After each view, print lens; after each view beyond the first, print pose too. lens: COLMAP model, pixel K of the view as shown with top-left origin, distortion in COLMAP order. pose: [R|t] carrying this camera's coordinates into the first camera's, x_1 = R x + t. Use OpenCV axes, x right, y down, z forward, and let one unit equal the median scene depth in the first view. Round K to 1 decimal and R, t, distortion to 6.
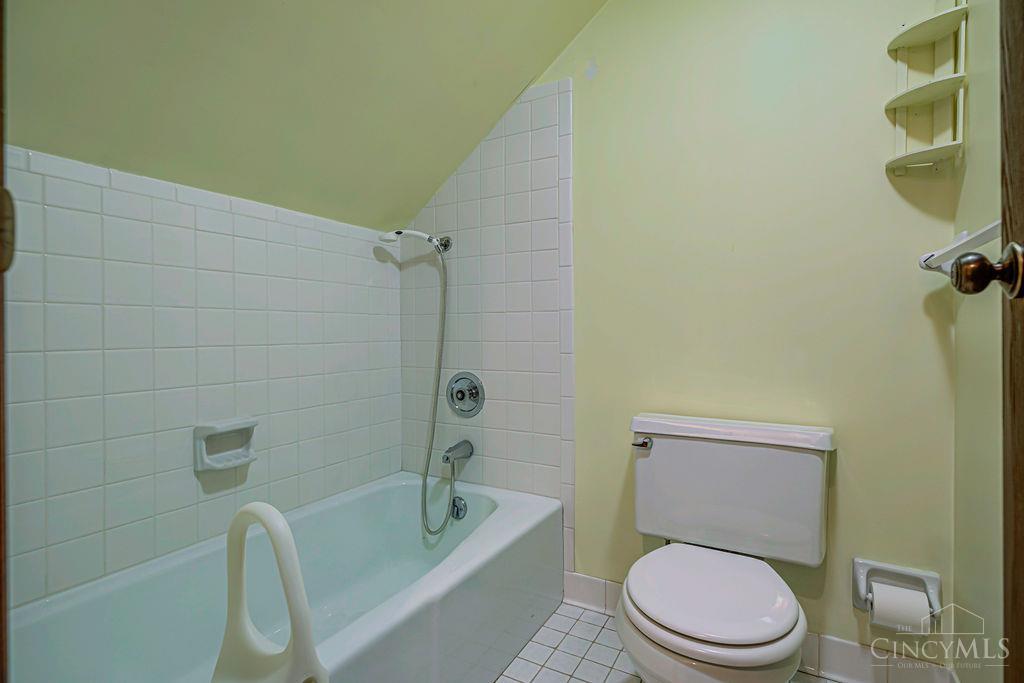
lens RADIAL K [[501.9, 0, 512.8], [0, 501.9, 339.0], [0, 0, 1]] dist [-0.000928, 0.001862]
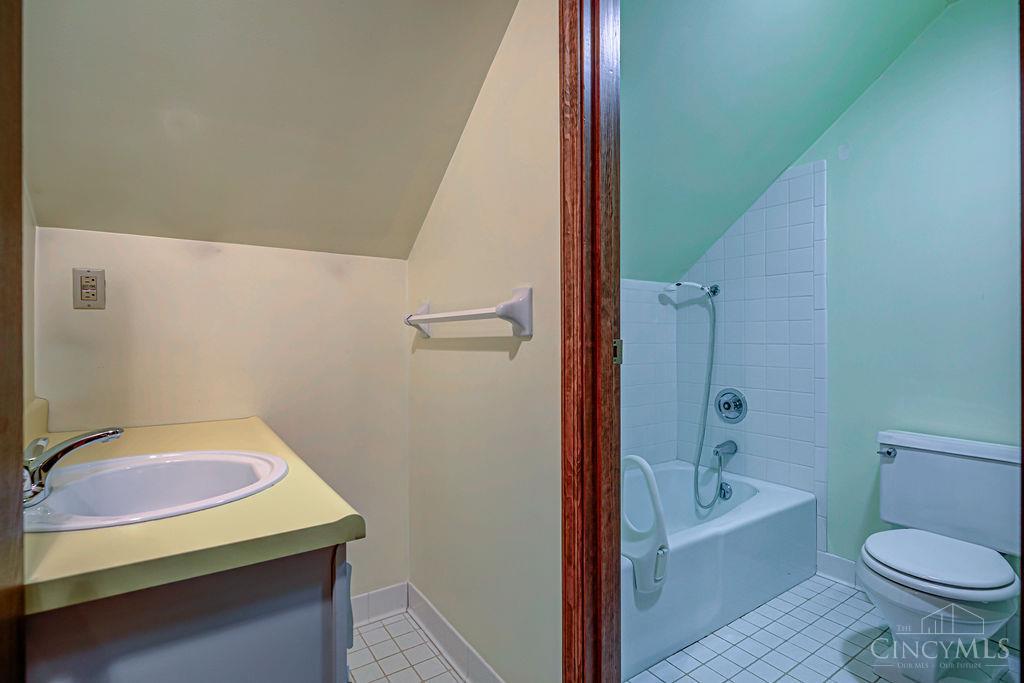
lens RADIAL K [[501.9, 0, 513.1], [0, 501.9, 341.3], [0, 0, 1]] dist [-0.000928, 0.001862]
pose [[0.896704, 0.005215, -0.442599, -0.024820], [-0.008000, 0.999958, -0.004426, -0.047510], [0.442557, 0.007510, 0.896709, -0.431173]]
